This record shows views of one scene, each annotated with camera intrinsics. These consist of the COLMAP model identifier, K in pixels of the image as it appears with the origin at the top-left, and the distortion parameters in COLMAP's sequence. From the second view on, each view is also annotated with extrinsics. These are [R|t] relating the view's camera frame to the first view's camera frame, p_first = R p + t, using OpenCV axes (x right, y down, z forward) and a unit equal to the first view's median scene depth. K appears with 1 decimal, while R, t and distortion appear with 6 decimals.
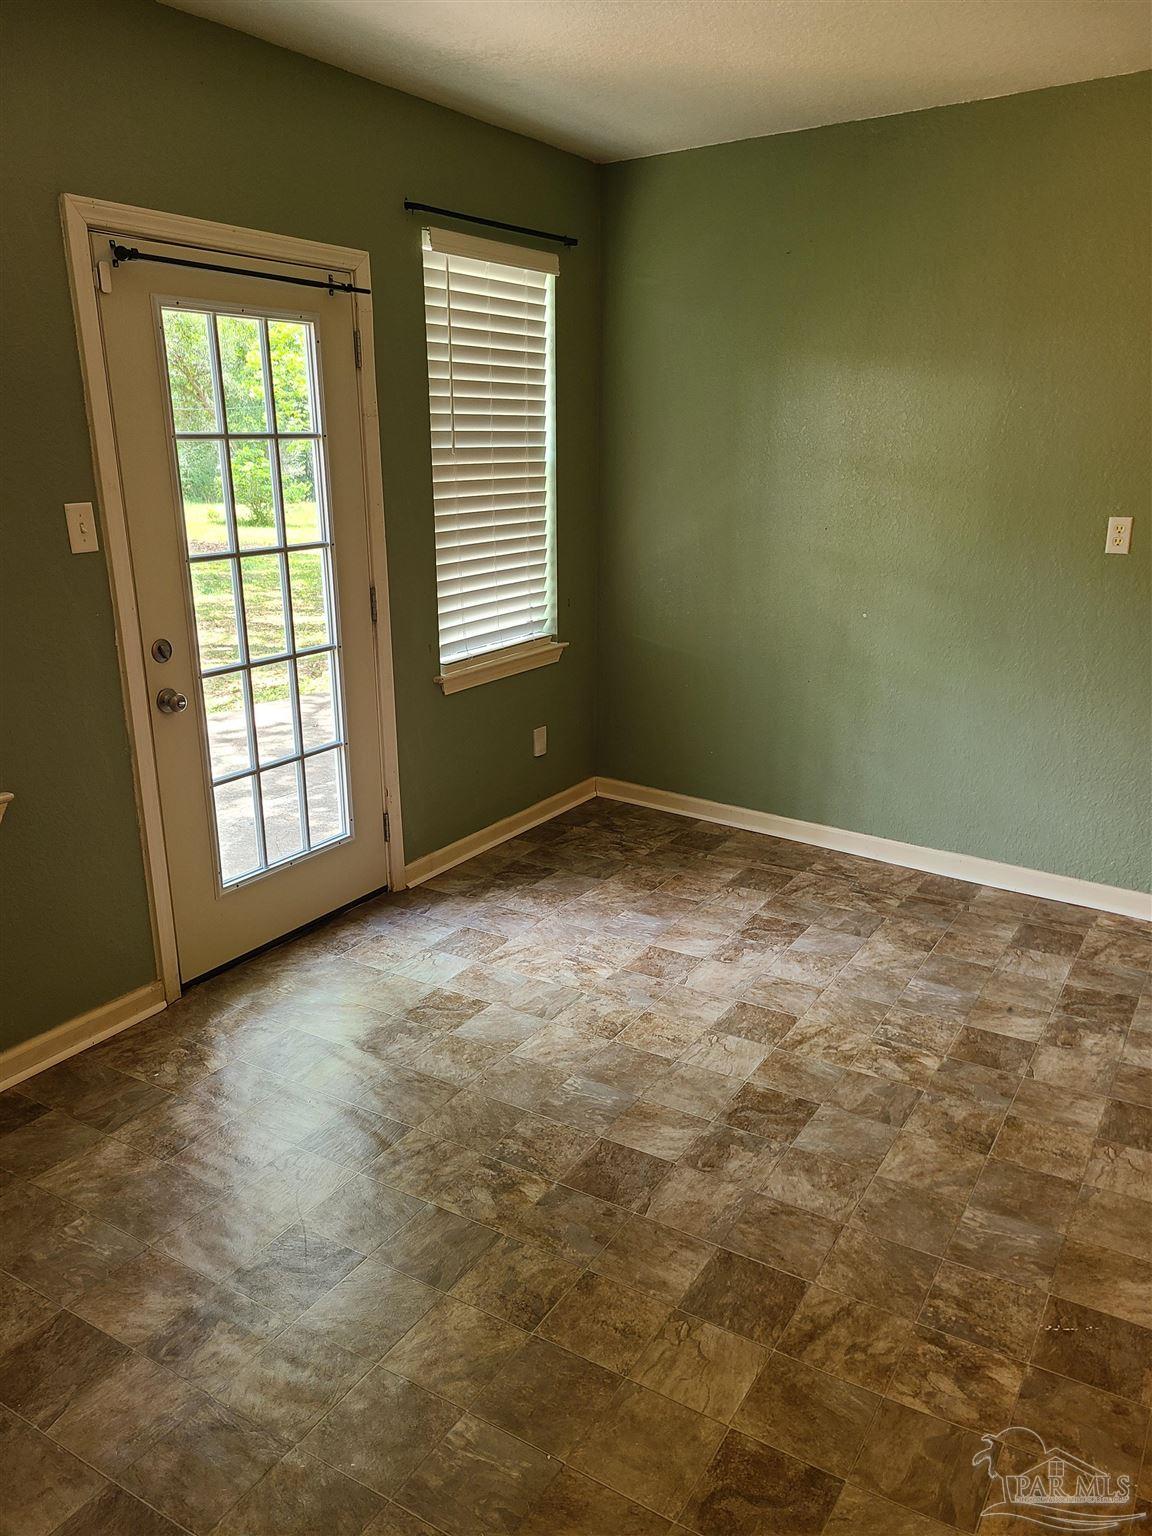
lens RADIAL K [[1165.7, 0, 584.0], [0, 1165.7, 774.5], [0, 0, 1]] dist [0.005005, 0.003126]
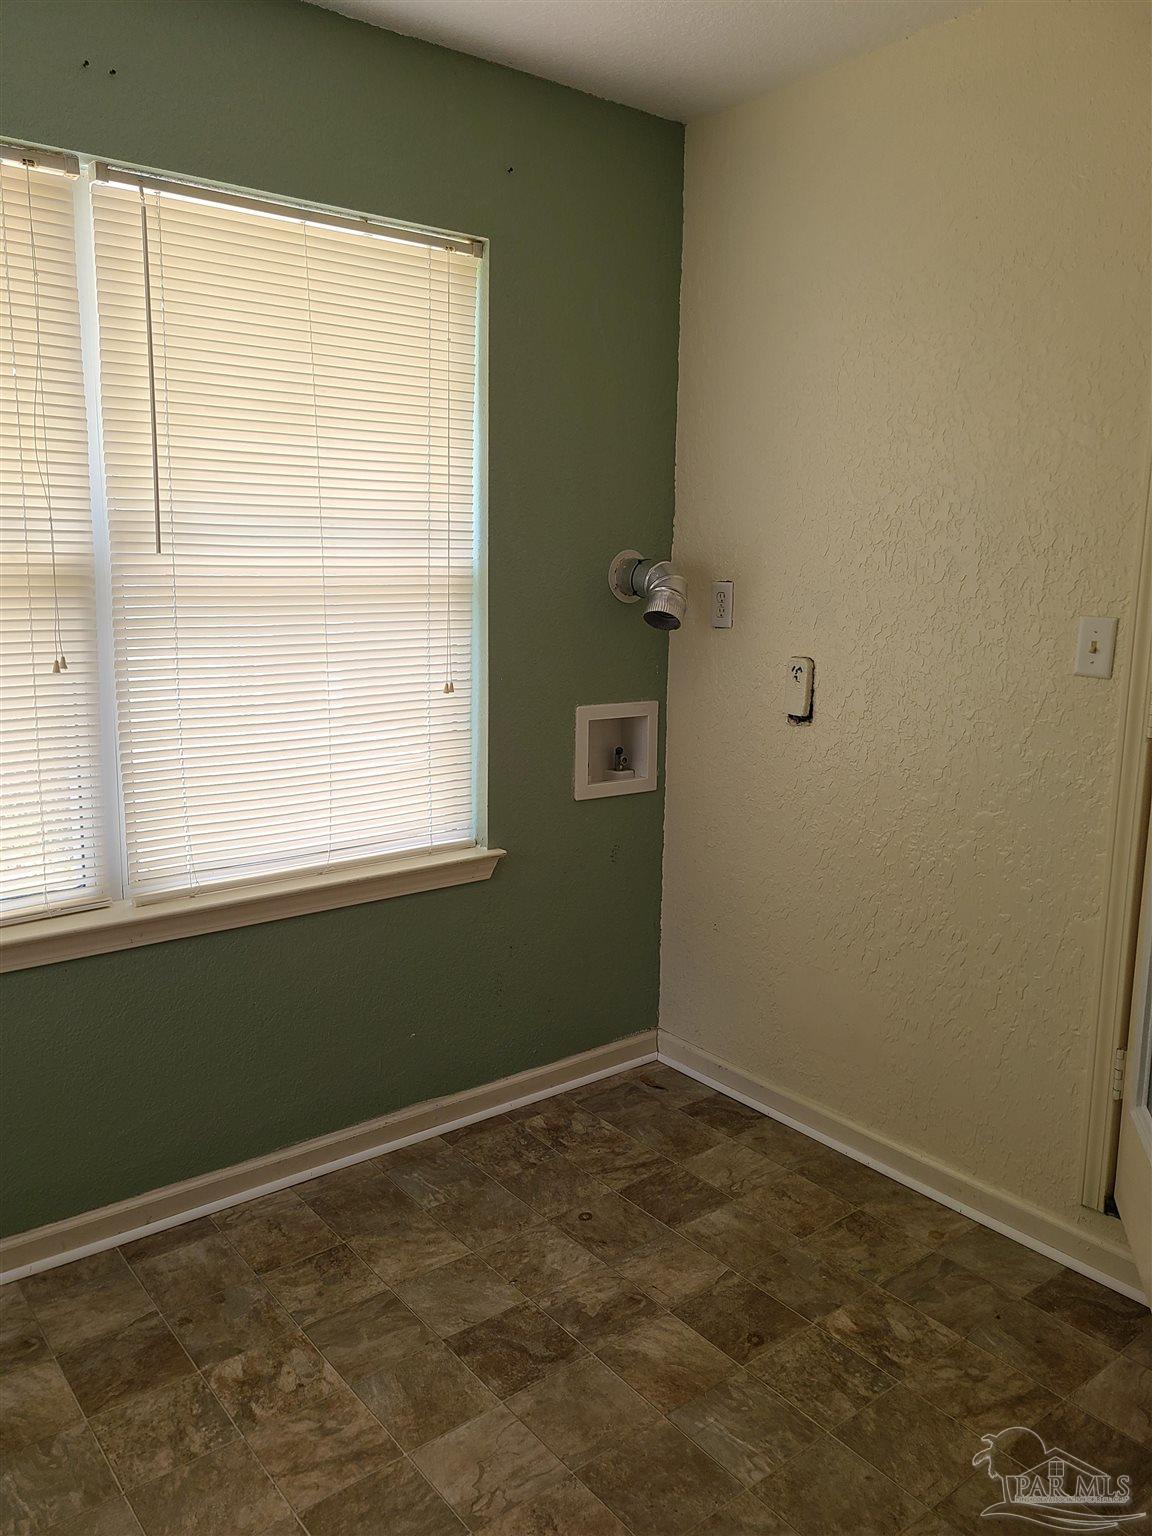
lens RADIAL K [[1165.7, 0, 573.2], [0, 1165.7, 769.2], [0, 0, 1]] dist [0.005005, 0.003126]
pose [[-0.938787, -0.059881, 0.339254, -0.122922], [0.099247, 0.896014, 0.432792, -0.403984], [-0.329893, 0.439970, -0.835223, 1.561752]]
